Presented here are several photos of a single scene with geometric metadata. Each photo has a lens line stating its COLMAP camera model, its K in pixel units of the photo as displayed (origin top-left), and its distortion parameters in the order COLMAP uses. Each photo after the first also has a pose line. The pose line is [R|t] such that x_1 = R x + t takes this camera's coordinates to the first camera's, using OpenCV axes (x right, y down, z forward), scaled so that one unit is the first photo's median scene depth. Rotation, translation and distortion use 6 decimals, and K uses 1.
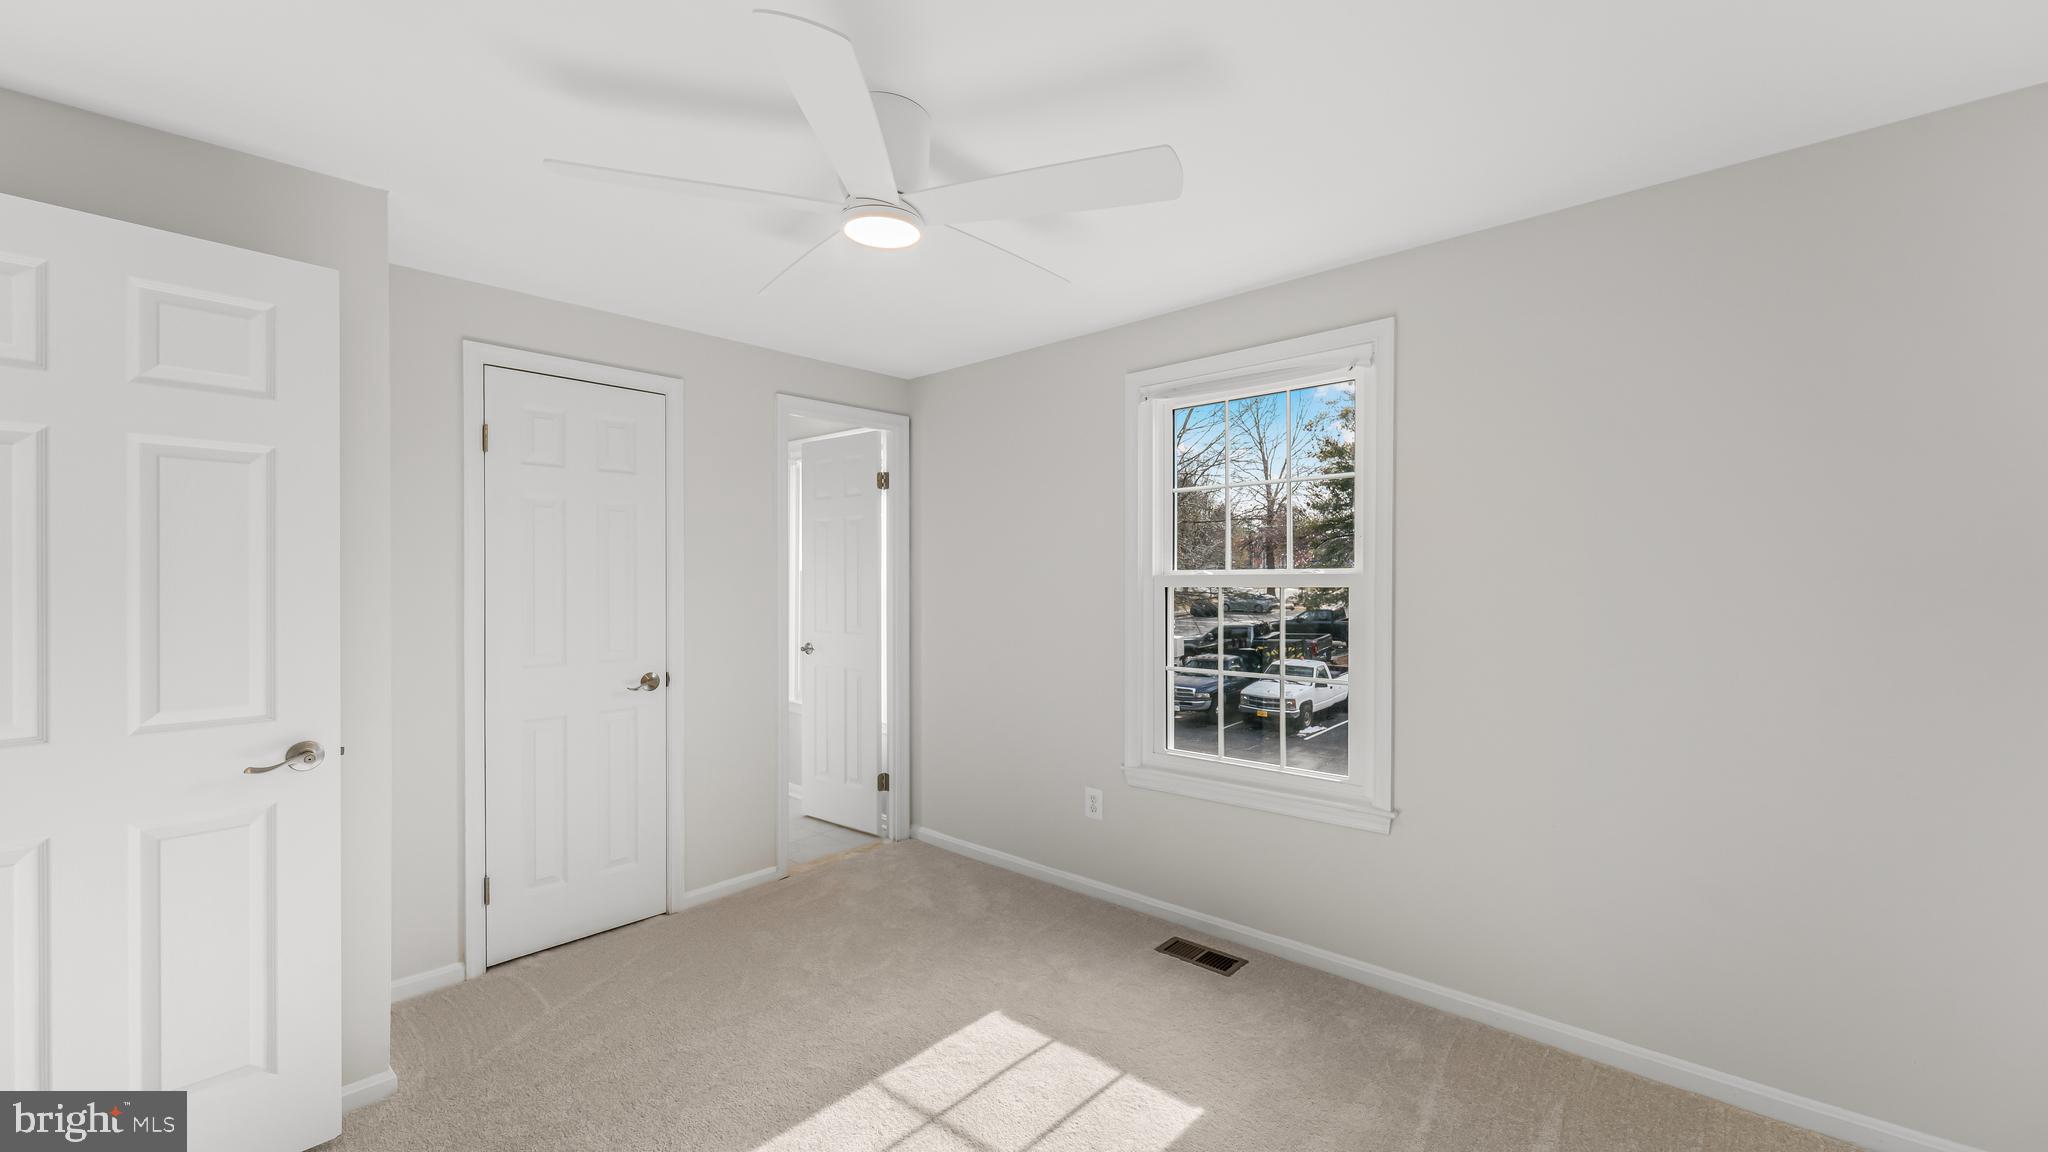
lens RADIAL K [[815.0, 0, 1028.1], [0, 815.0, 577.7], [0, 0, 1]] dist [0.001212, -0.000705]
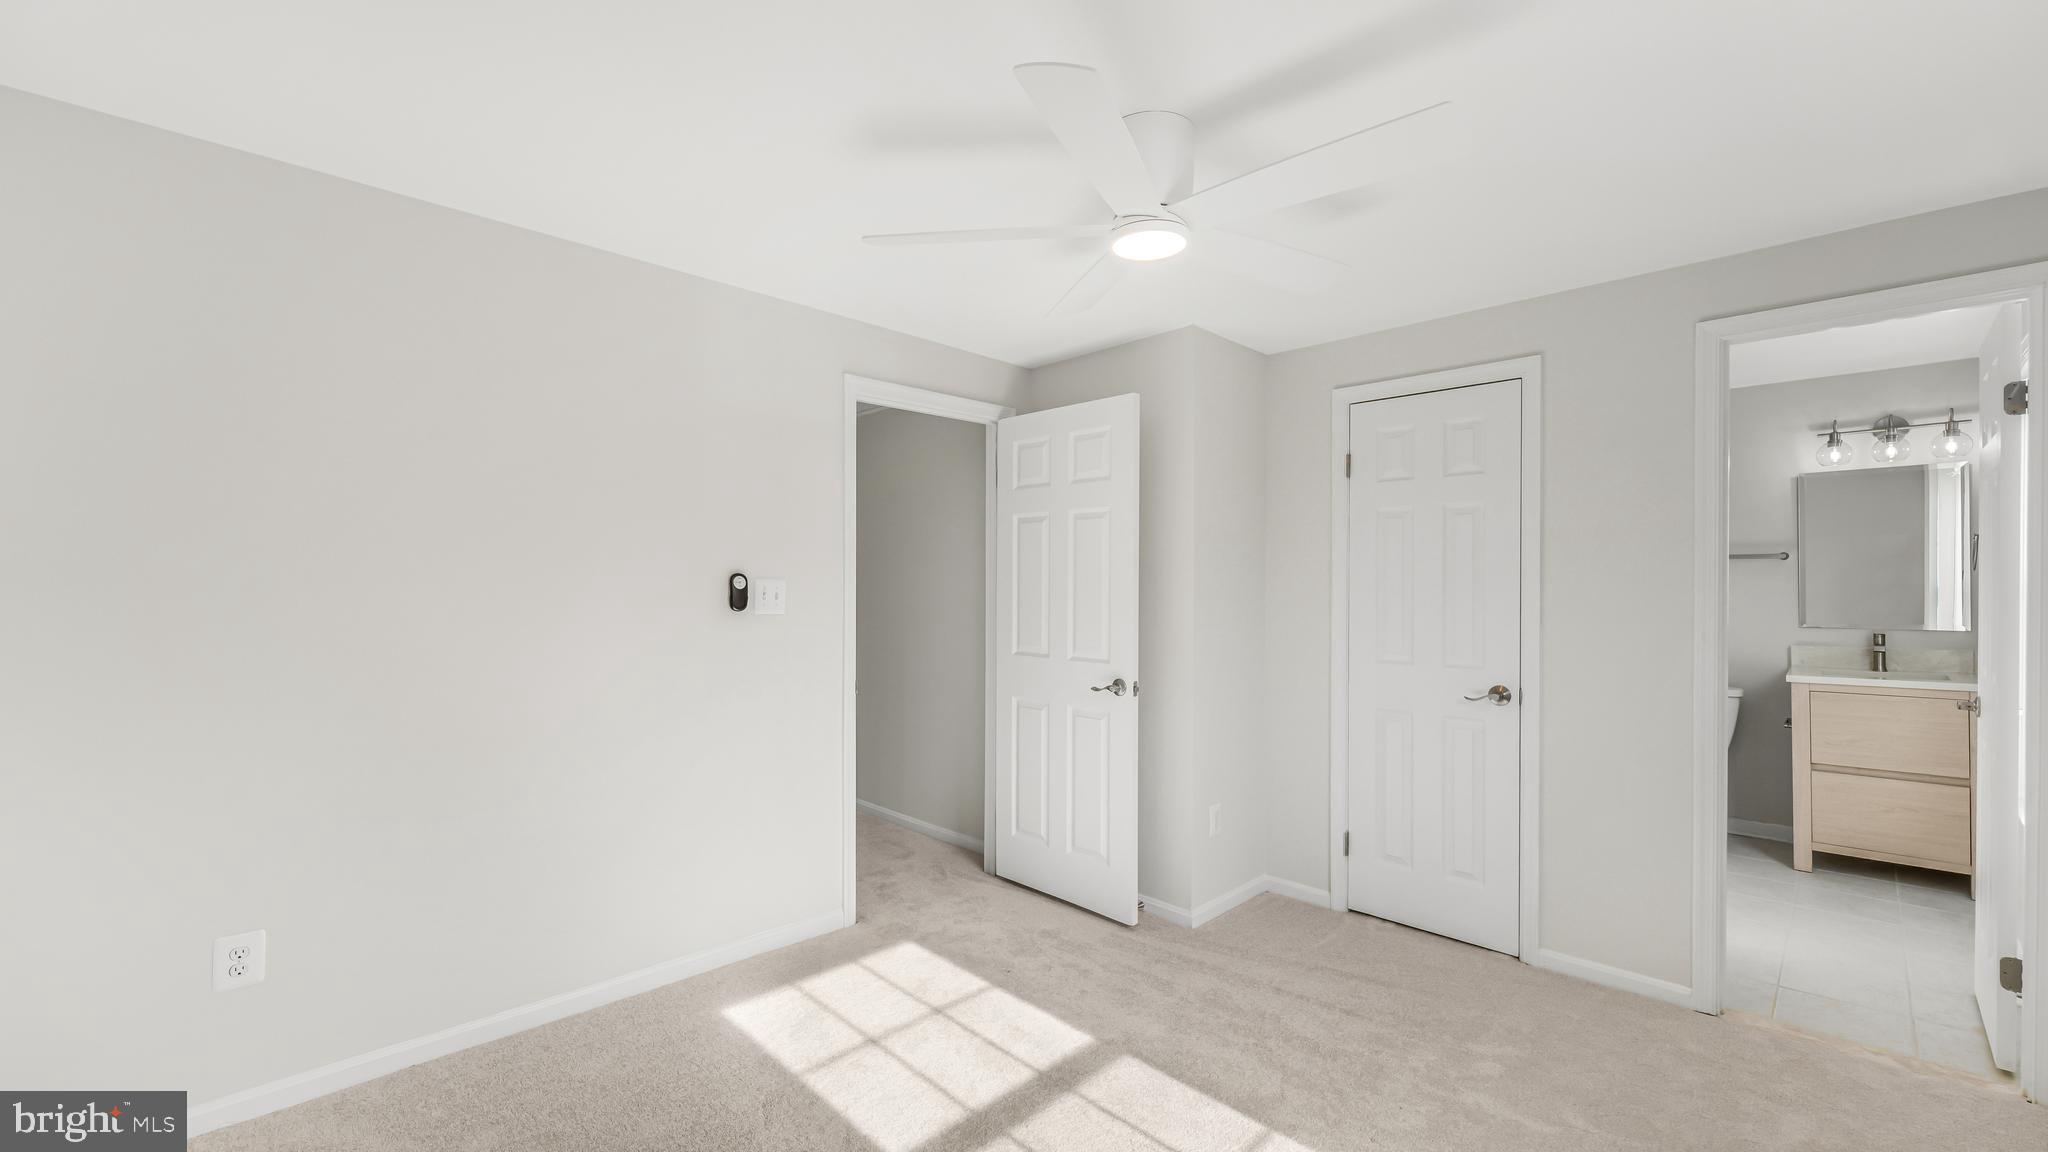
lens RADIAL K [[815.0, 0, 1028.1], [0, 815.0, 577.7], [0, 0, 1]] dist [0.001212, -0.000705]
pose [[-0.037607, -0.006965, -0.999268, 0.545835], [-0.005069, 0.999964, -0.006779, 0.003907], [0.999280, 0.004811, -0.037641, 0.572000]]
